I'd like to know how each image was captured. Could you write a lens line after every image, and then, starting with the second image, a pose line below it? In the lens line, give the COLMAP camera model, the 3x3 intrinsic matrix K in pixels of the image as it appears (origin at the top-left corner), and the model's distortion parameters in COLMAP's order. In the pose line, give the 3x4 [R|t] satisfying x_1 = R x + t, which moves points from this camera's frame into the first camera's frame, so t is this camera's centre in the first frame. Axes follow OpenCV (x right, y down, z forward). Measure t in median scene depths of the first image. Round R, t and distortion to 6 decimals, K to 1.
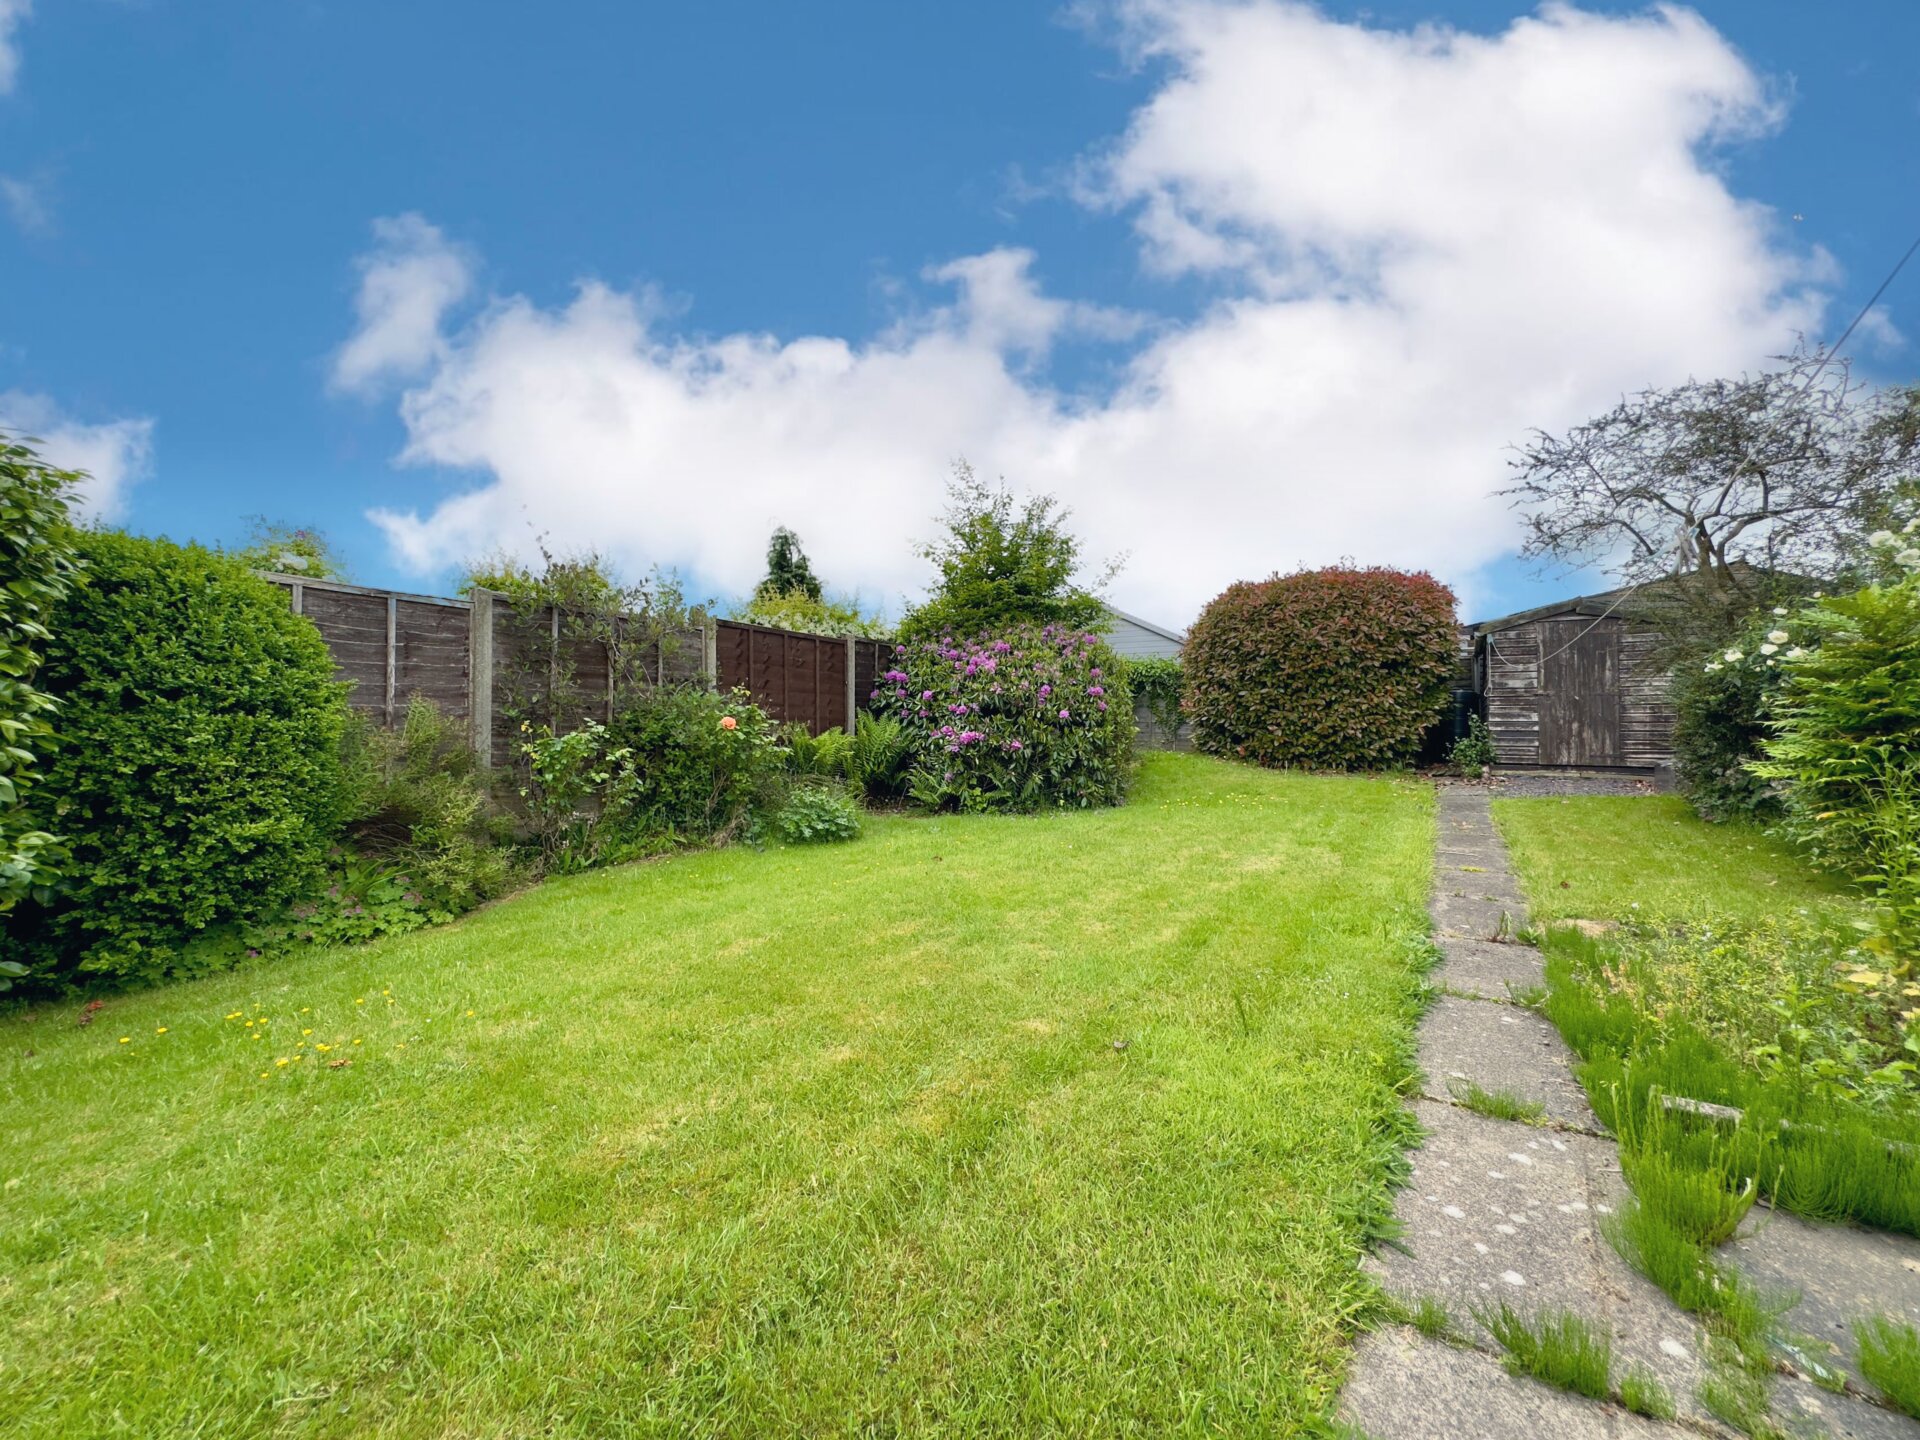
lens RADIAL K [[763.3, 0, 963.2], [0, 763.3, 719.0], [0, 0, 1]] dist [-0.004130, 0.000532]
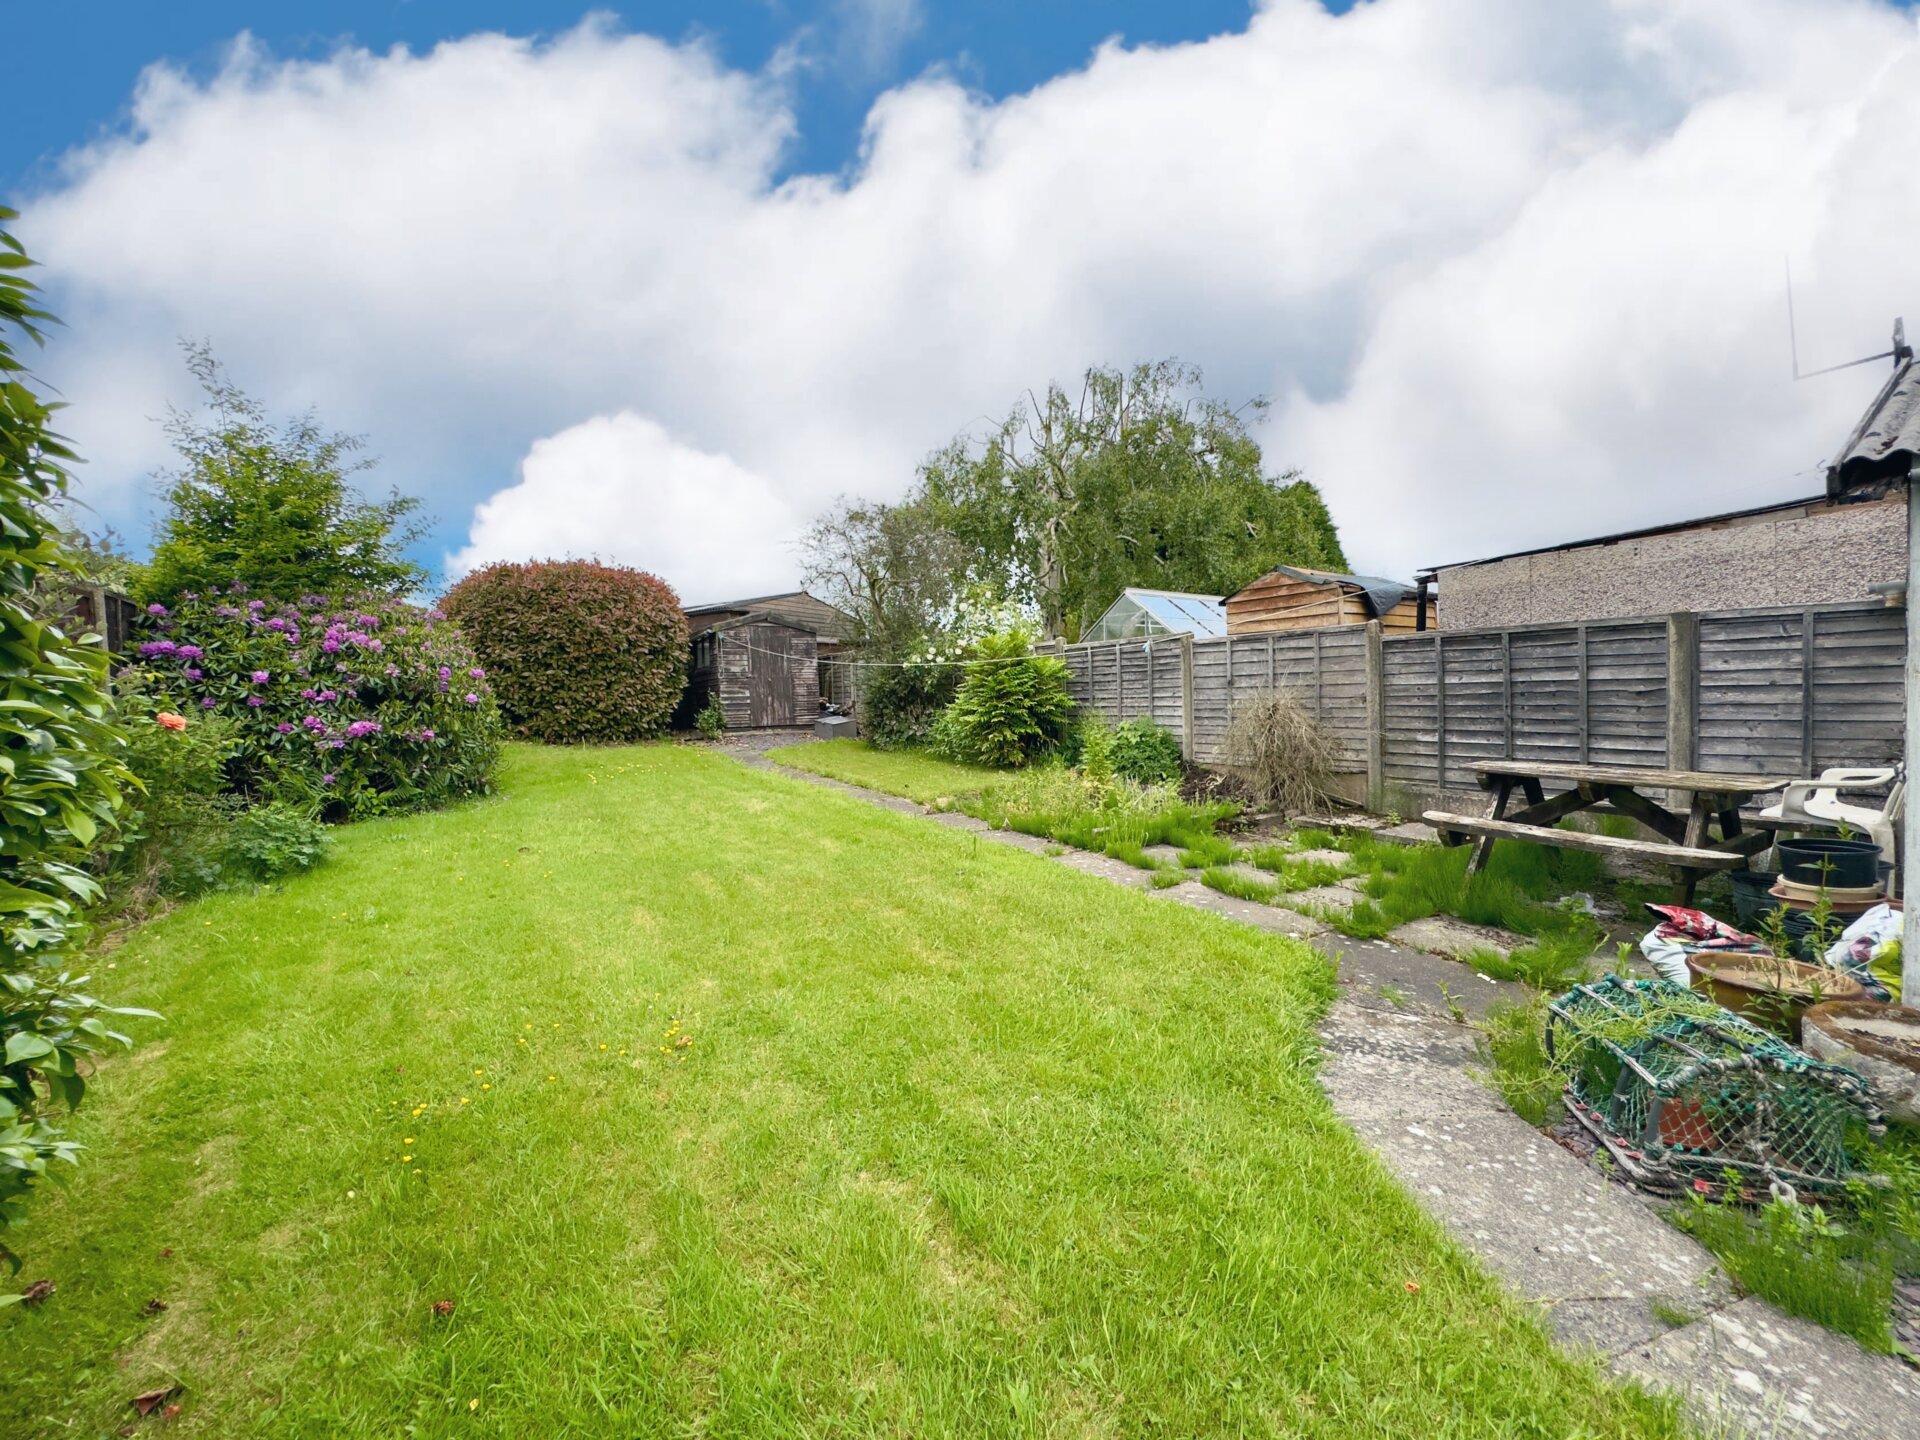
lens RADIAL K [[763.3, 0, 953.6], [0, 763.3, 719.5], [0, 0, 1]] dist [-0.004130, 0.000532]
pose [[0.440179, -0.046740, 0.896693, -0.323968], [0.018471, 0.998904, 0.043000, -0.007155], [-0.897720, -0.002365, 0.440560, 0.036943]]
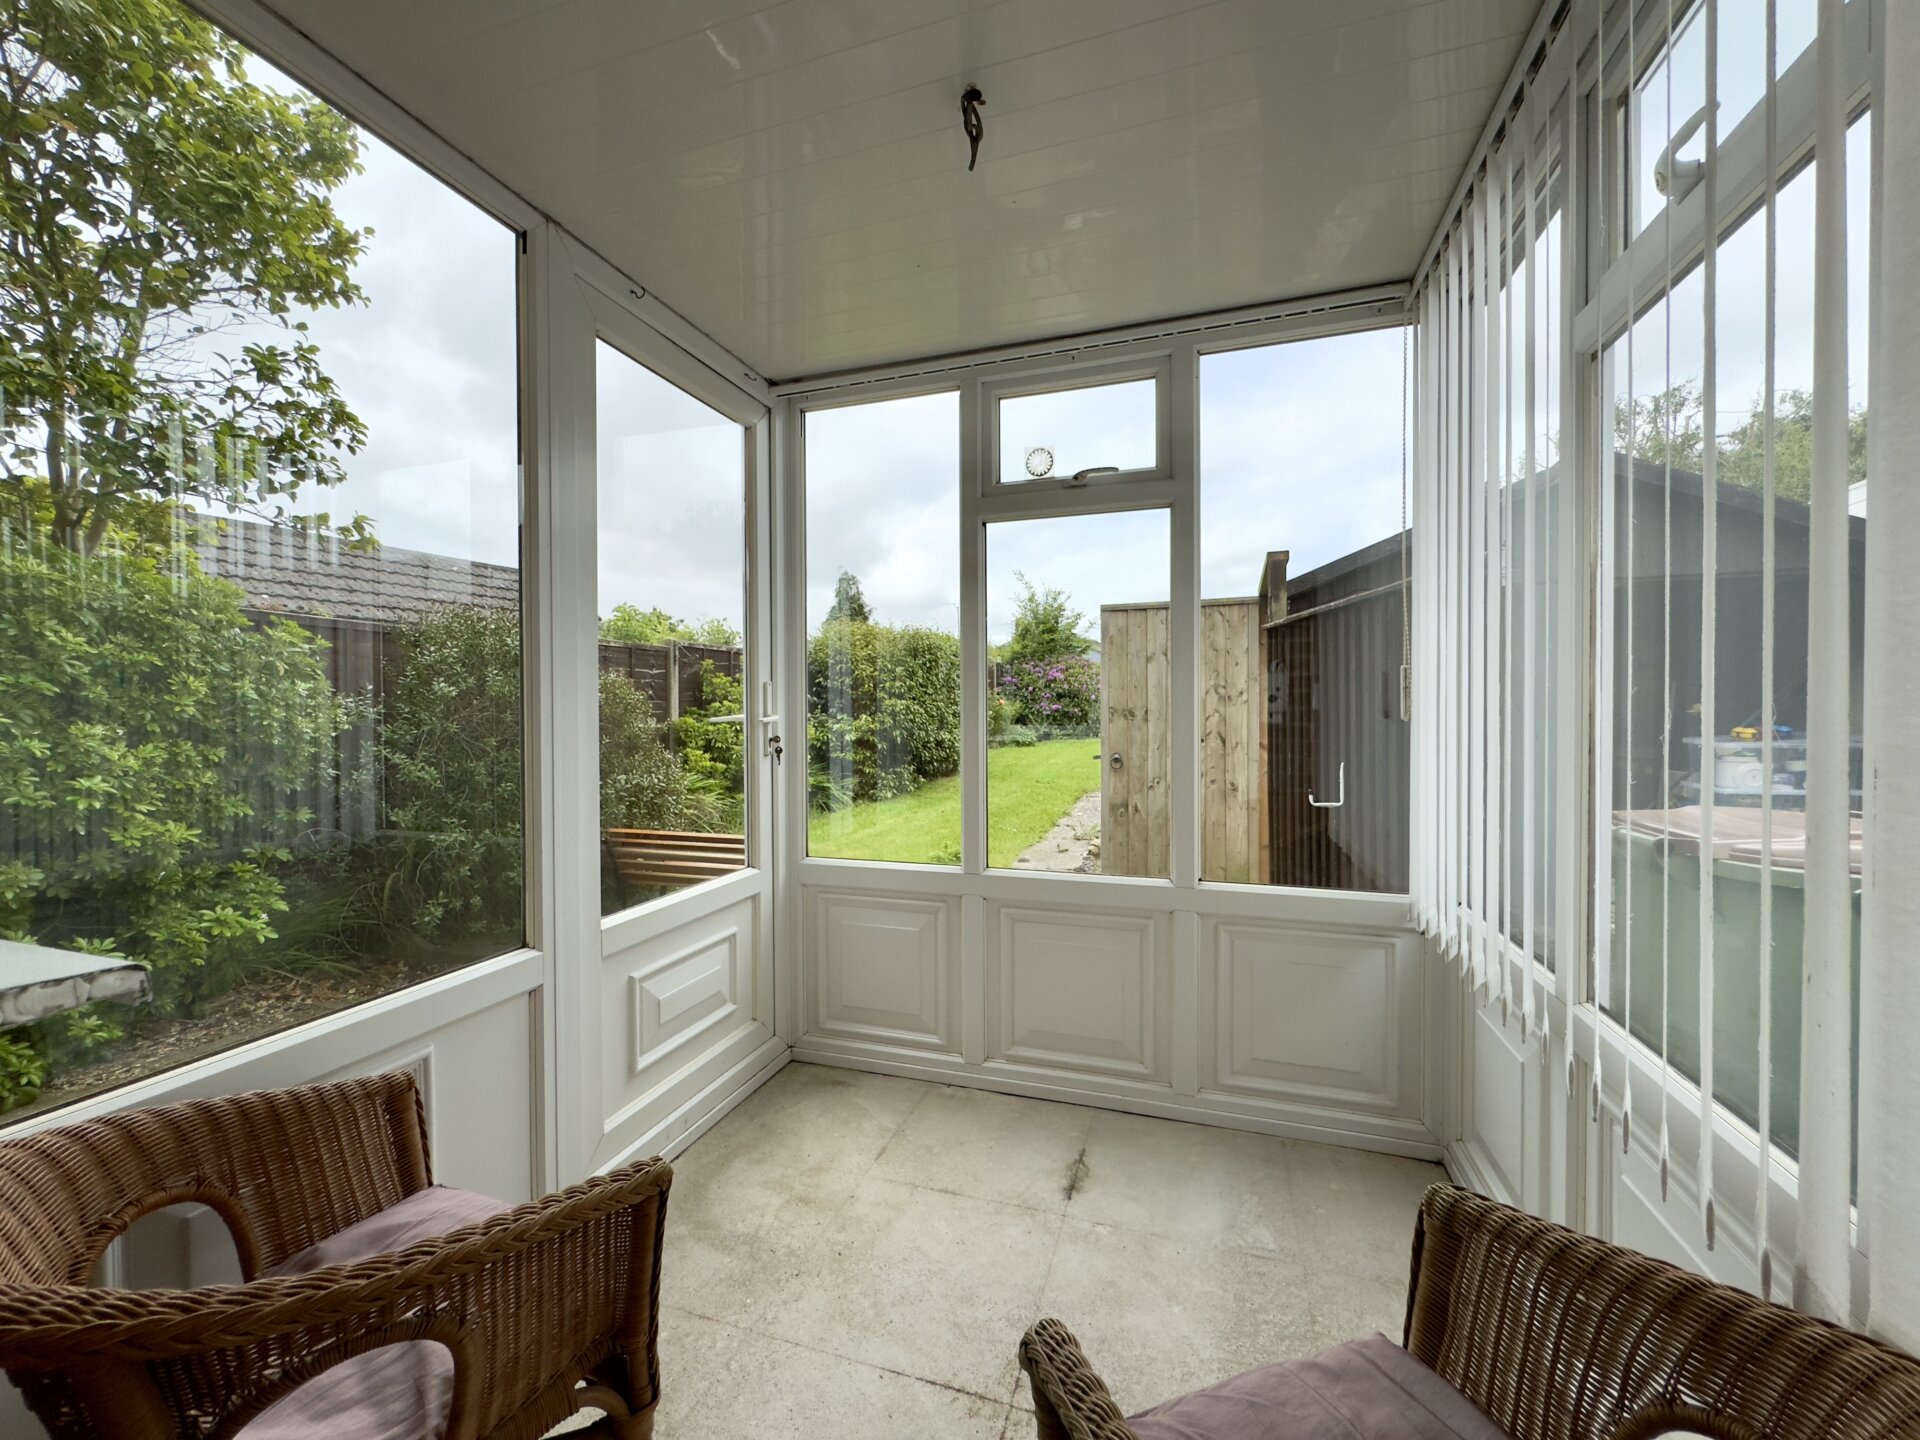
lens RADIAL K [[763.3, 0, 962.5], [0, 763.3, 712.2], [0, 0, 1]] dist [-0.004130, 0.000532]
pose [[0.979437, -0.010963, 0.201454, -0.532314], [0.006502, 0.999719, 0.022797, -0.012162], [-0.201647, -0.021018, 0.979233, -0.886066]]
